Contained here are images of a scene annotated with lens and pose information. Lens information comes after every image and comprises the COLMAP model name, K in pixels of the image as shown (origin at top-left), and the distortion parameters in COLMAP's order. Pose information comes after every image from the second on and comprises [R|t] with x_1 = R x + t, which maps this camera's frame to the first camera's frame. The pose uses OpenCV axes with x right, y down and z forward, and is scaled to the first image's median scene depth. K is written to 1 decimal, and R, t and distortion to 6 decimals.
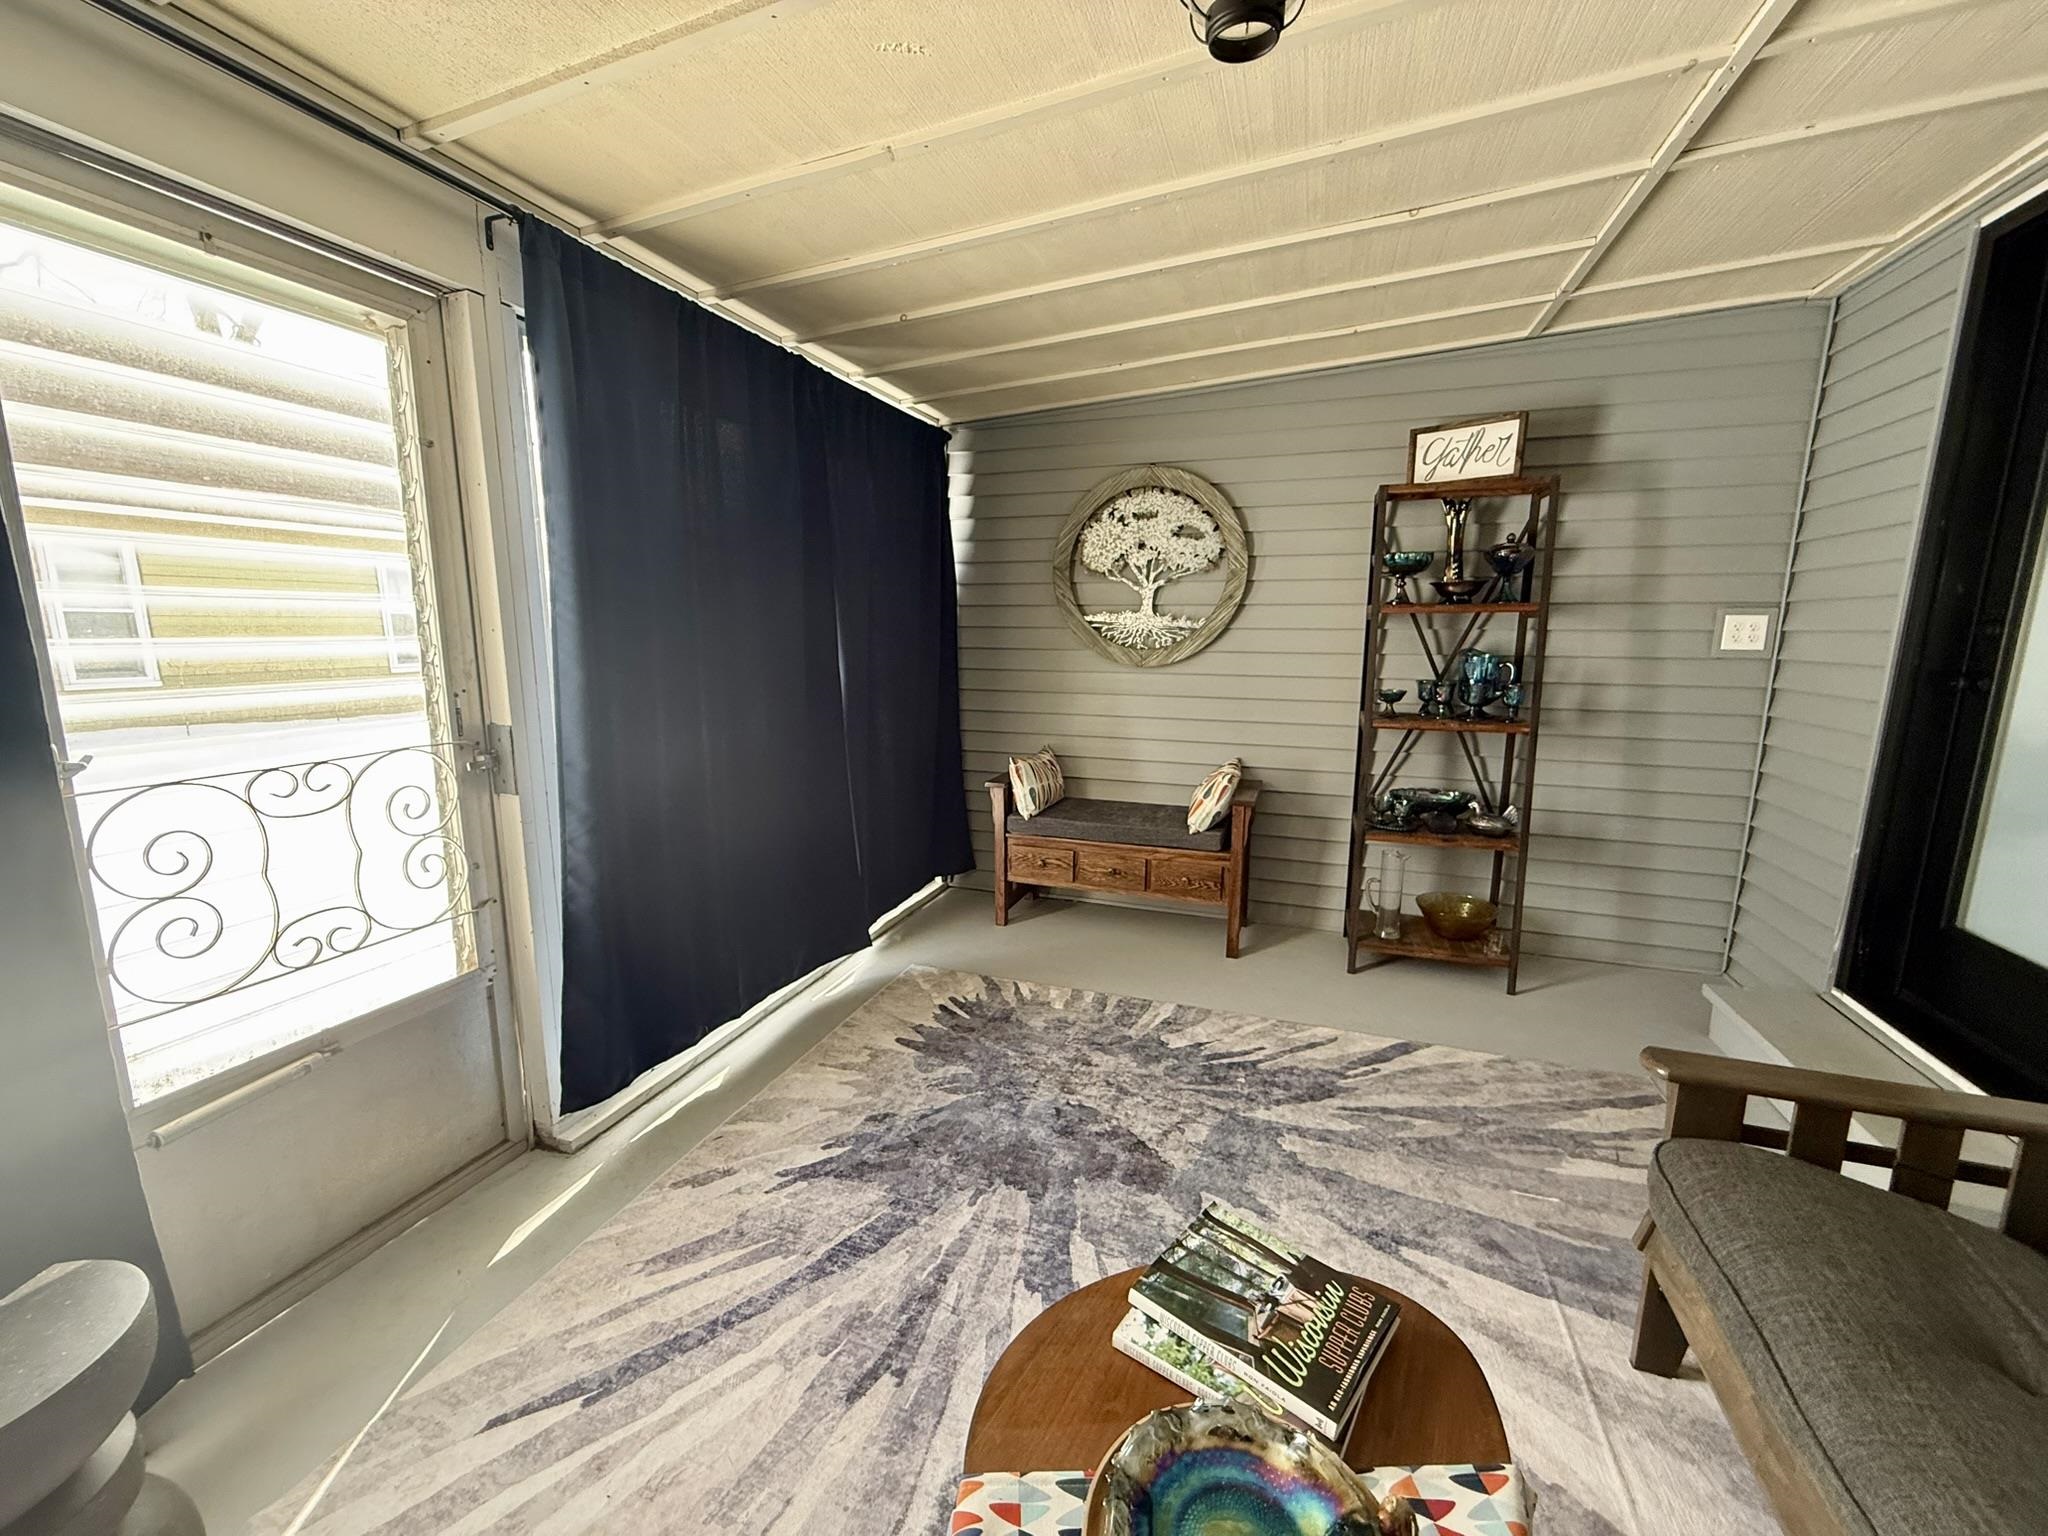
lens RADIAL K [[817.5, 0, 1020.1], [0, 817.5, 767.4], [0, 0, 1]] dist [-0.003305, 0.001948]
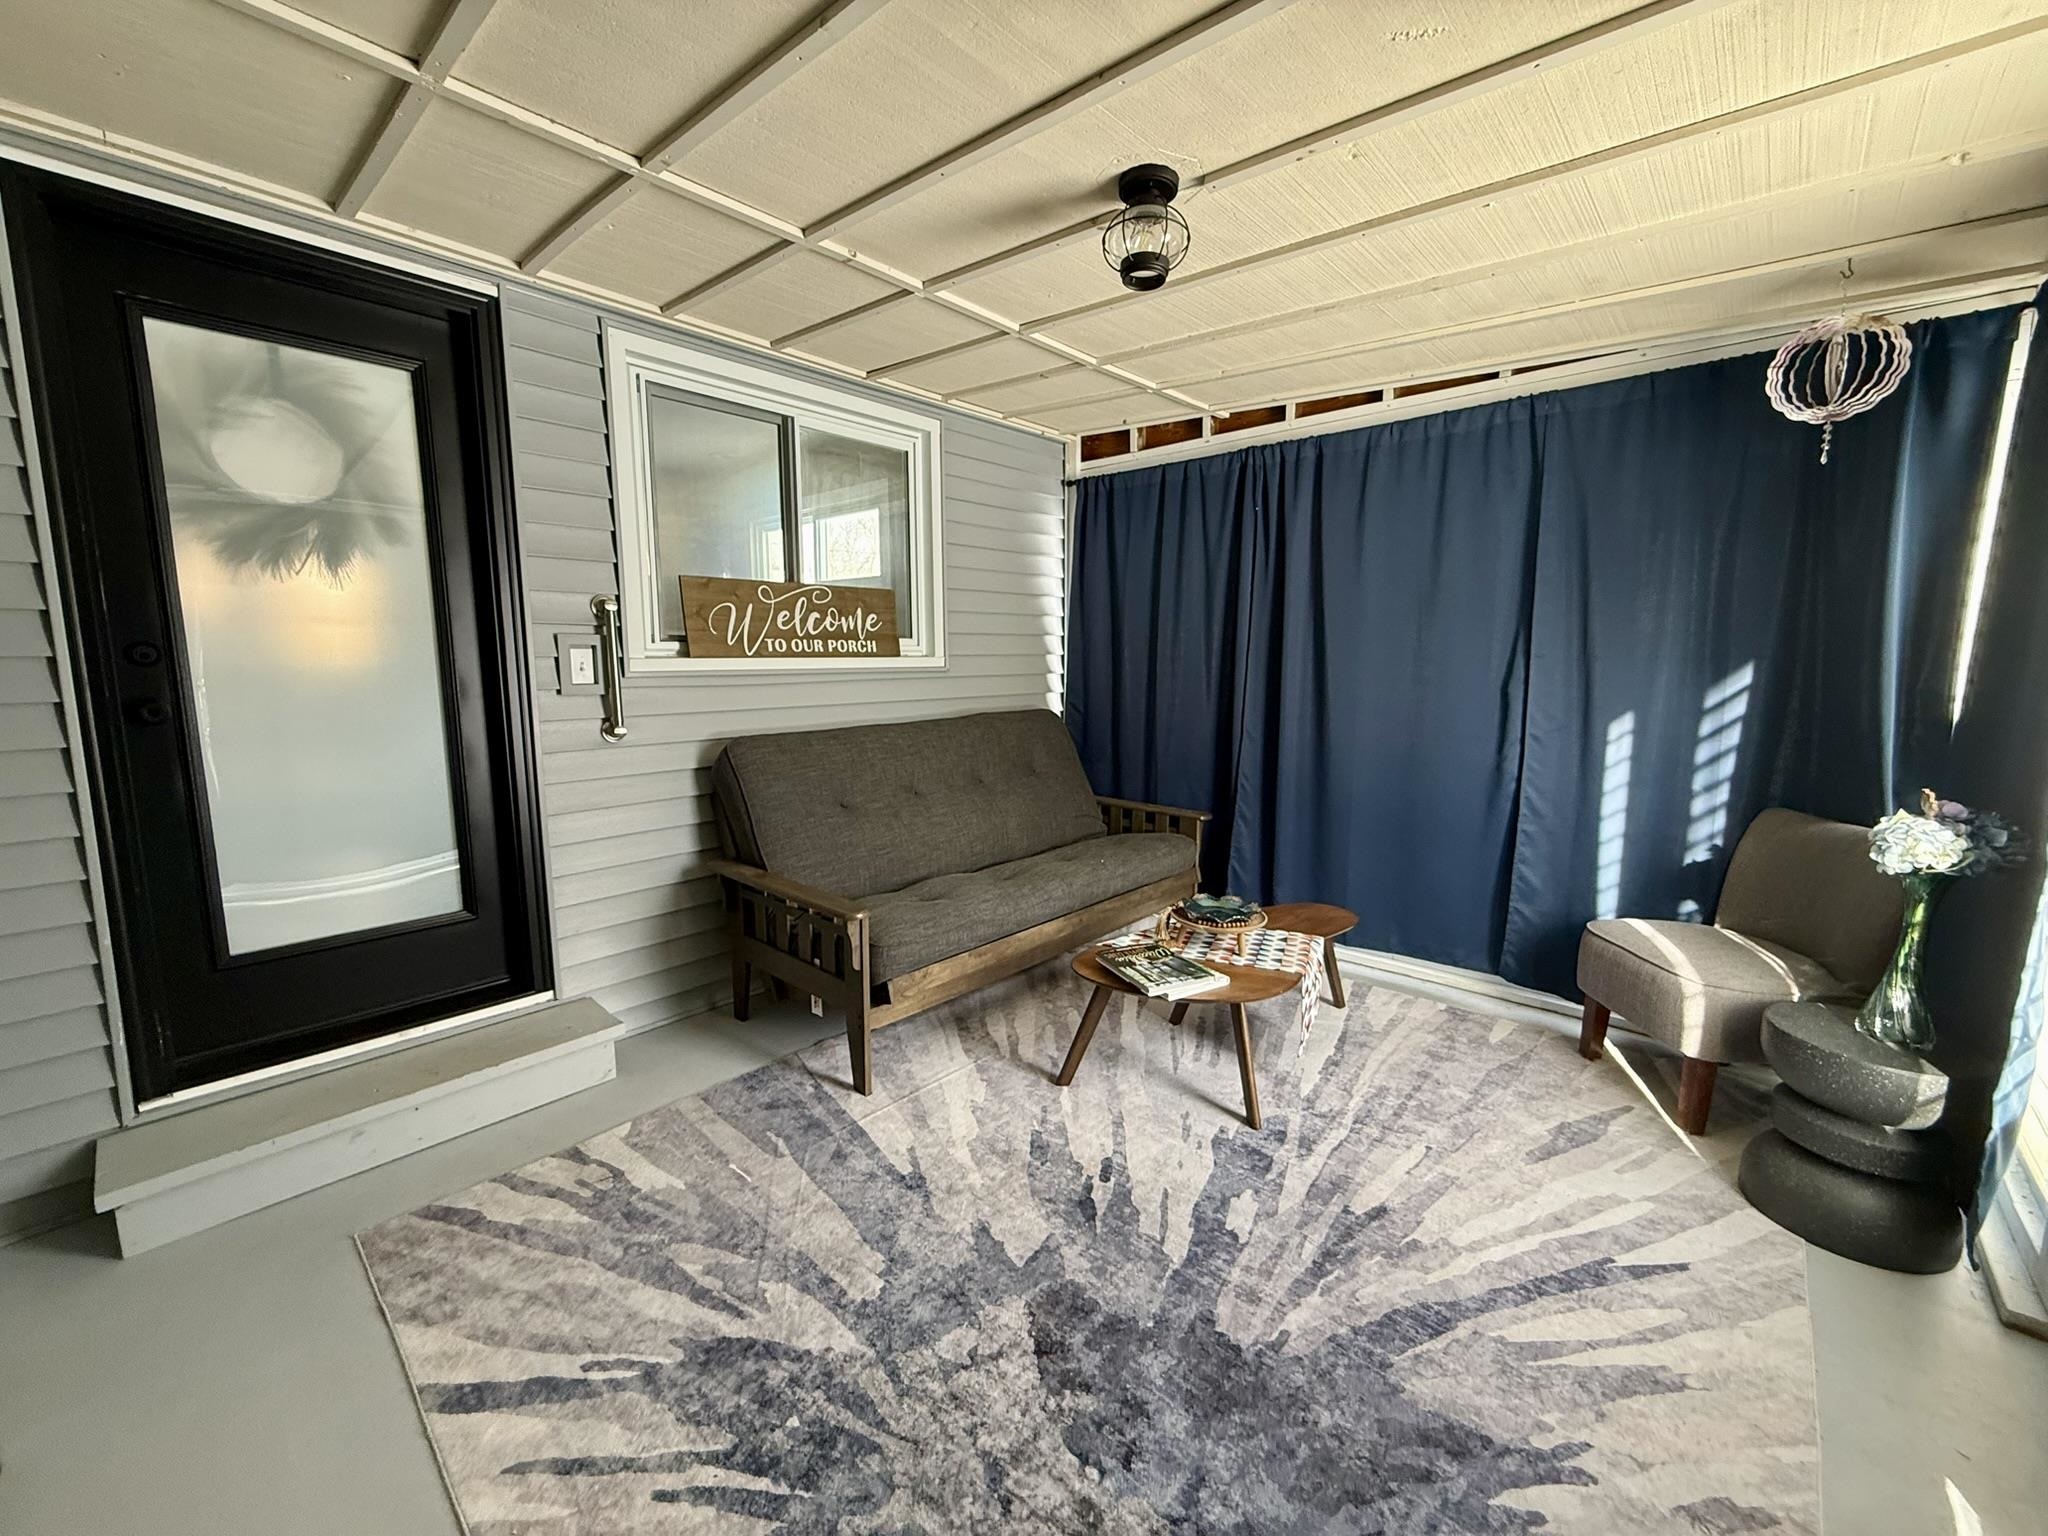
lens RADIAL K [[817.5, 0, 1018.0], [0, 817.5, 769.6], [0, 0, 1]] dist [-0.003305, 0.001948]
pose [[-0.922020, -0.053498, 0.383429, -0.095494], [0.067581, 0.952958, 0.295471, -0.281472], [-0.381198, 0.298342, -0.875031, 1.655912]]
